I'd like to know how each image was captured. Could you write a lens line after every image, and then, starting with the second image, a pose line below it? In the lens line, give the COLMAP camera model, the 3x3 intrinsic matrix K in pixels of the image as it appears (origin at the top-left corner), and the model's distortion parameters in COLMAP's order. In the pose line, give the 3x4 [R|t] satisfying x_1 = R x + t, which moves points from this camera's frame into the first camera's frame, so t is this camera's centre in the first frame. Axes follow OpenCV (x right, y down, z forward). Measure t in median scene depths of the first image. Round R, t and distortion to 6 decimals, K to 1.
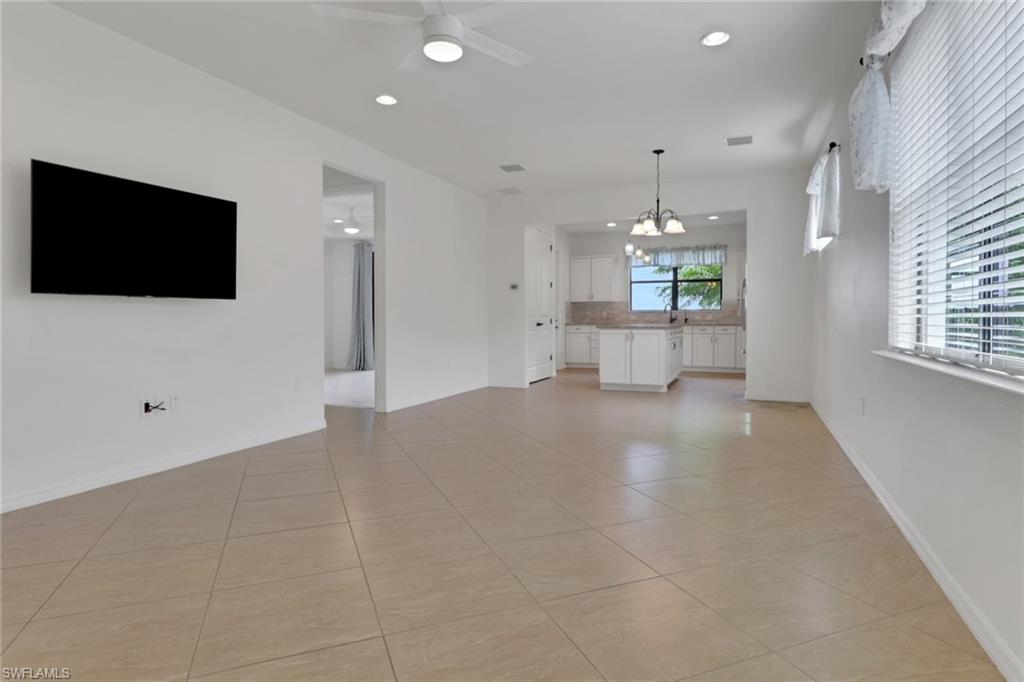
lens RADIAL K [[555.4, 0, 513.4], [0, 555.4, 331.9], [0, 0, 1]] dist [0.002595, 0.000593]
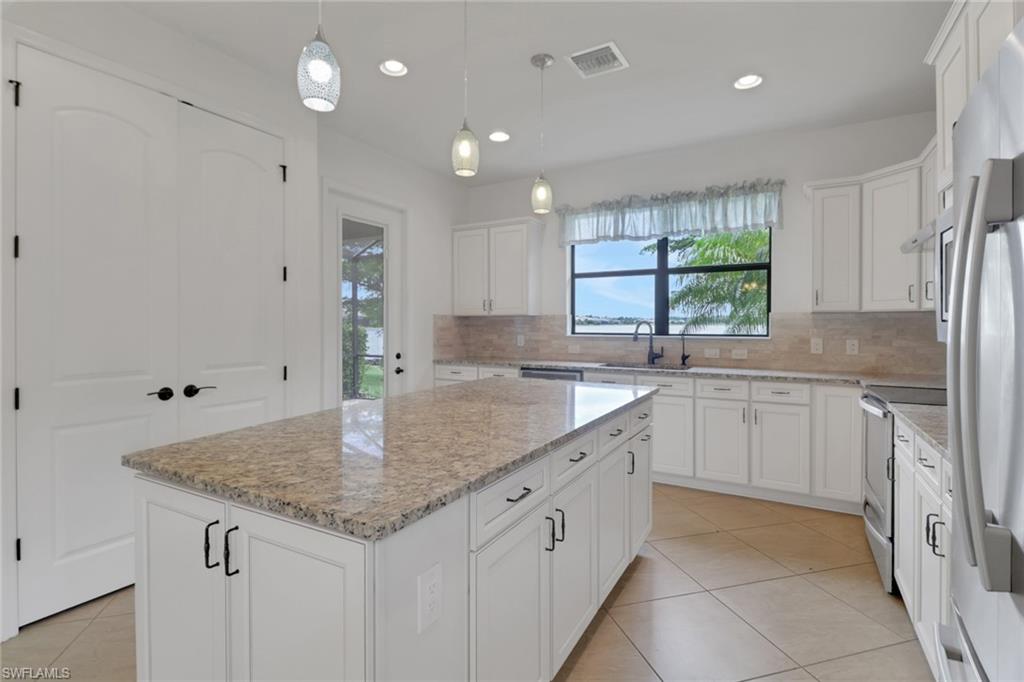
lens RADIAL K [[483.6, 0, 516.5], [0, 483.6, 325.7], [0, 0, 1]] dist [0.005461, 0.000319]
pose [[0.993765, 0.003658, -0.111435, 0.219076], [-0.005854, 0.999795, -0.019390, -0.038518], [0.111341, 0.019922, 0.993583, 0.598703]]
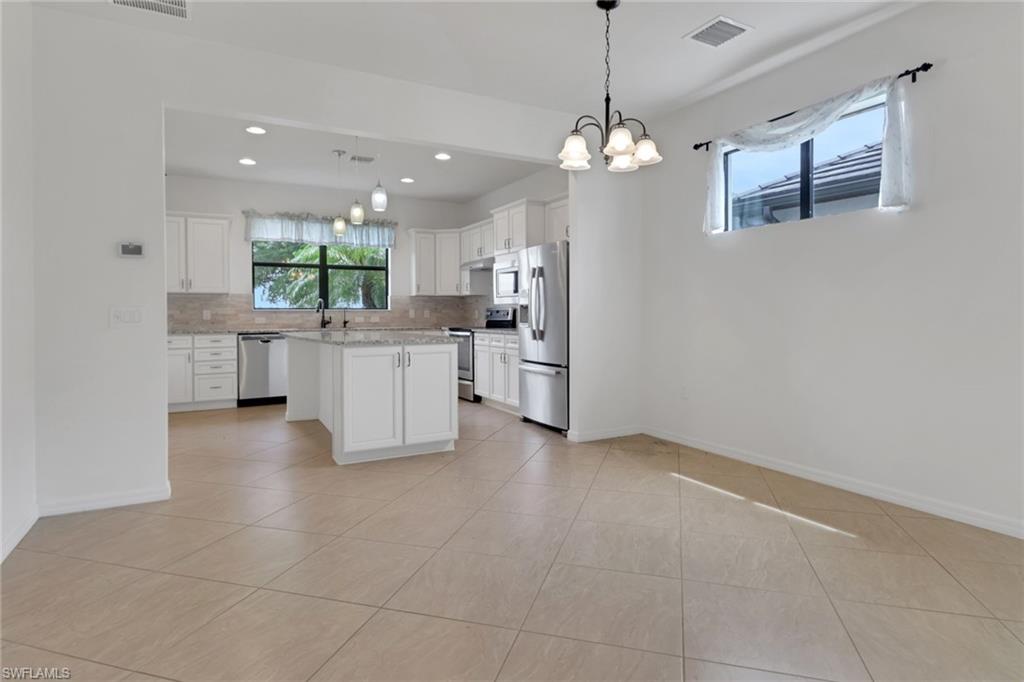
lens RADIAL K [[555.4, 0, 512.6], [0, 555.4, 308.2], [0, 0, 1]] dist [0.002595, 0.000593]
pose [[0.619471, 0.007420, 0.784984, -0.103114], [0.021402, 0.999424, -0.026337, -0.017129], [-0.784728, 0.033116, 0.618955, 0.401428]]
